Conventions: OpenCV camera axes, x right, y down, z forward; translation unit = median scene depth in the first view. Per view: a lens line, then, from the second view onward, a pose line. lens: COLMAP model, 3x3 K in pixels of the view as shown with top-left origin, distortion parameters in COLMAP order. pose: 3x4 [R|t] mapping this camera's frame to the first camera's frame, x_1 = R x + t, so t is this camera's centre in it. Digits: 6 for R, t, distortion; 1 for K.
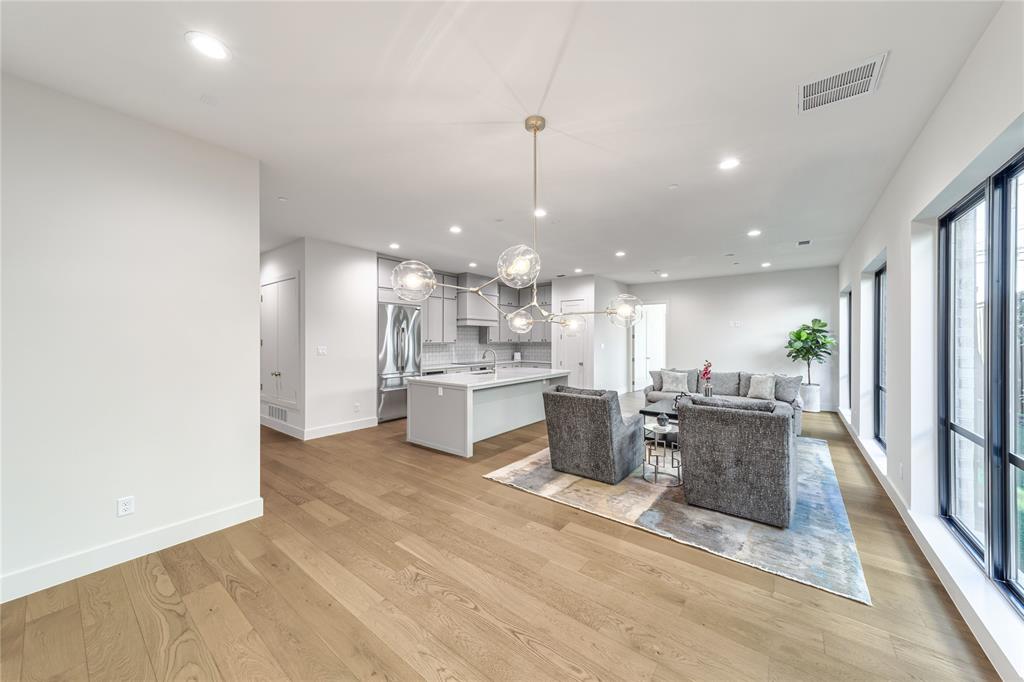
lens RADIAL K [[359.2, 0, 517.0], [0, 359.2, 341.6], [0, 0, 1]] dist [0.005990, 0.000084]
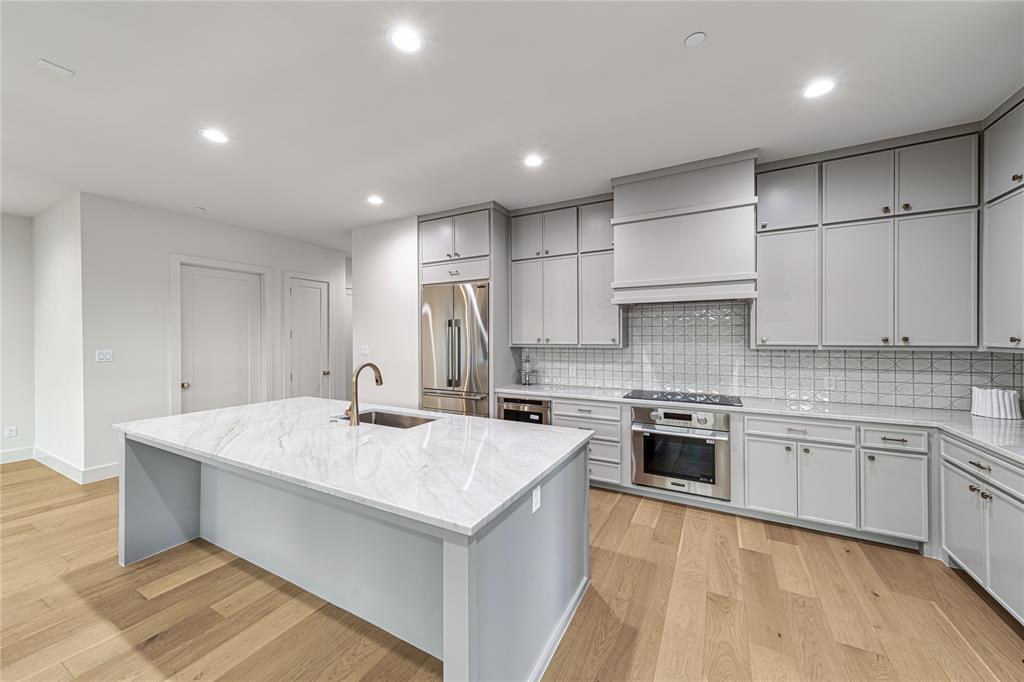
lens RADIAL K [[346.3, 0, 495.3], [0, 346.3, 340.4], [0, 0, 1]] dist [0.004260, -0.000140]
pose [[0.162054, 0.004820, -0.986770, 0.239204], [-0.002389, 0.999987, 0.004492, -0.004166], [0.986779, 0.001630, 0.162063, 0.797353]]
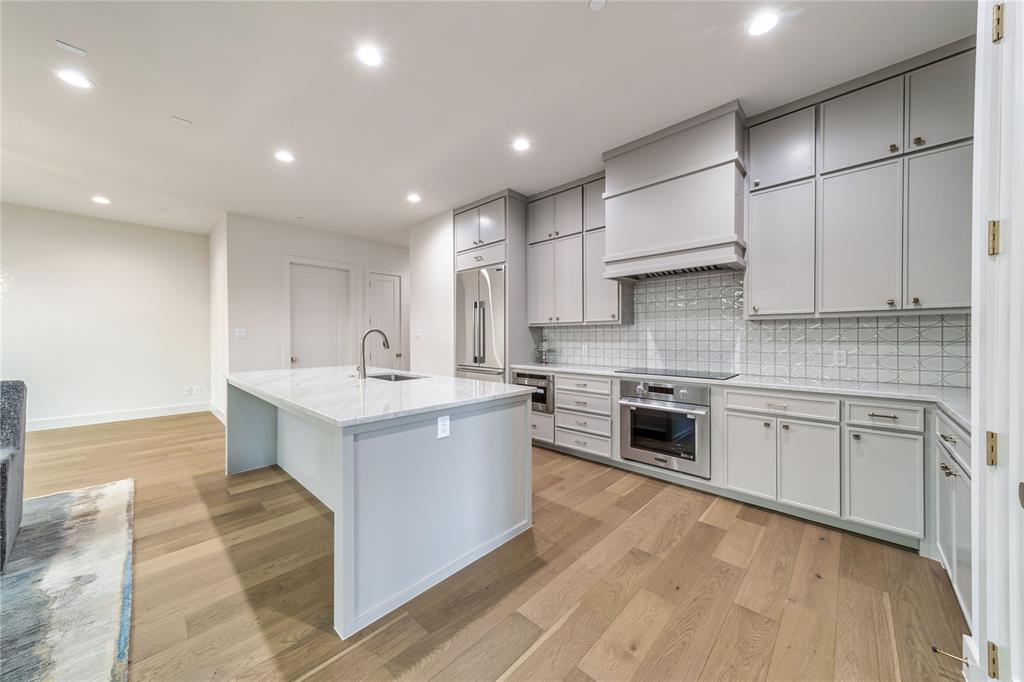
lens RADIAL K [[359.2, 0, 507.2], [0, 359.2, 340.6], [0, 0, 1]] dist [0.005990, 0.000084]
pose [[-0.118668, 0.010813, -0.992875, 0.296641], [-0.003657, 0.999929, 0.011327, 0.023454], [0.992927, 0.004975, -0.118620, 0.937473]]
